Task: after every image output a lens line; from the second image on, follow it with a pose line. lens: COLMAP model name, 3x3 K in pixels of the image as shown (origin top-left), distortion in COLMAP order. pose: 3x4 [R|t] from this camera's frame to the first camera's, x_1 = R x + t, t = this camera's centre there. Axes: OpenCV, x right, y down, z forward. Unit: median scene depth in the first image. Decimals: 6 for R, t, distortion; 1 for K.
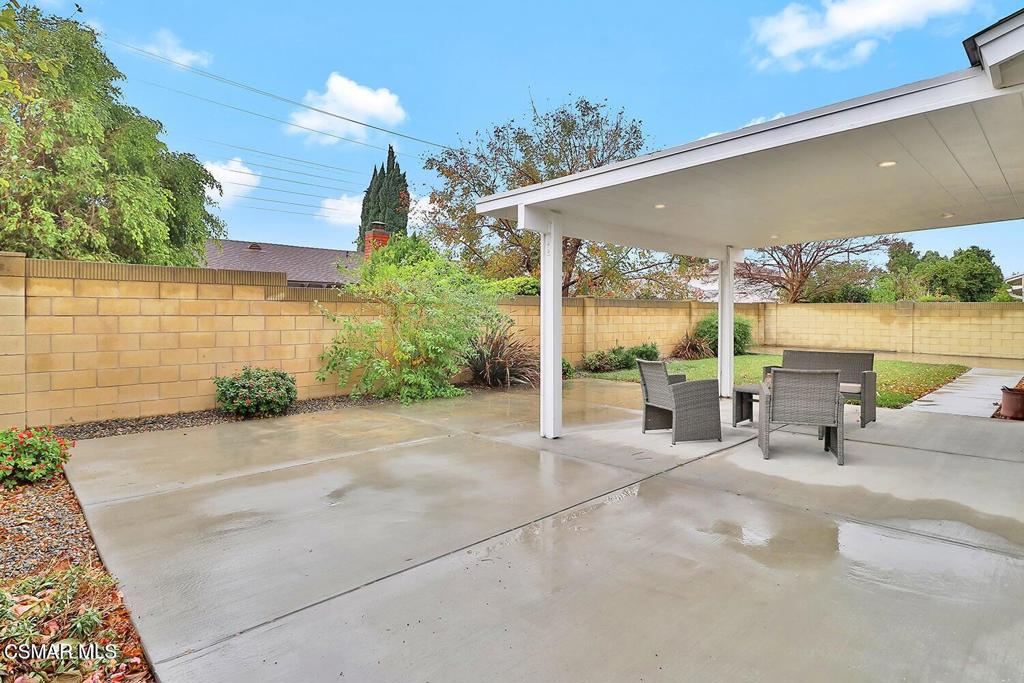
lens RADIAL K [[552.1, 0, 517.6], [0, 552.1, 317.0], [0, 0, 1]] dist [0.003816, -0.010449]
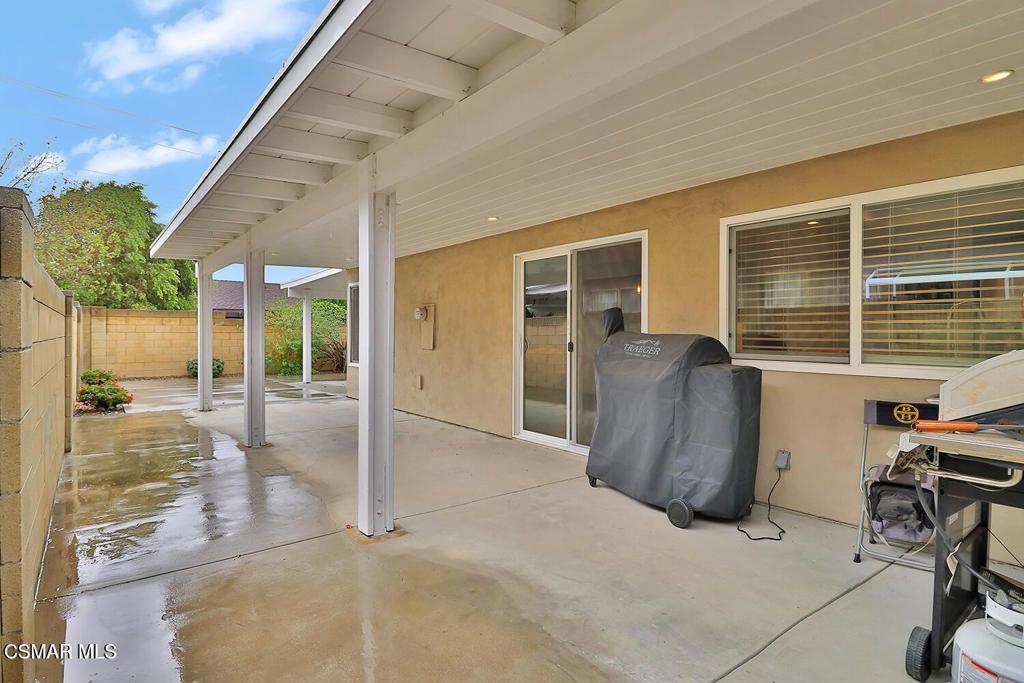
lens RADIAL K [[552.1, 0, 512.5], [0, 552.1, 341.3], [0, 0, 1]] dist [0.003816, -0.010449]
pose [[0.993044, 0.002066, -0.117724, 0.892755], [-0.001915, 0.999997, 0.001394, 0.023620], [0.117726, -0.001159, 0.993045, -0.919716]]
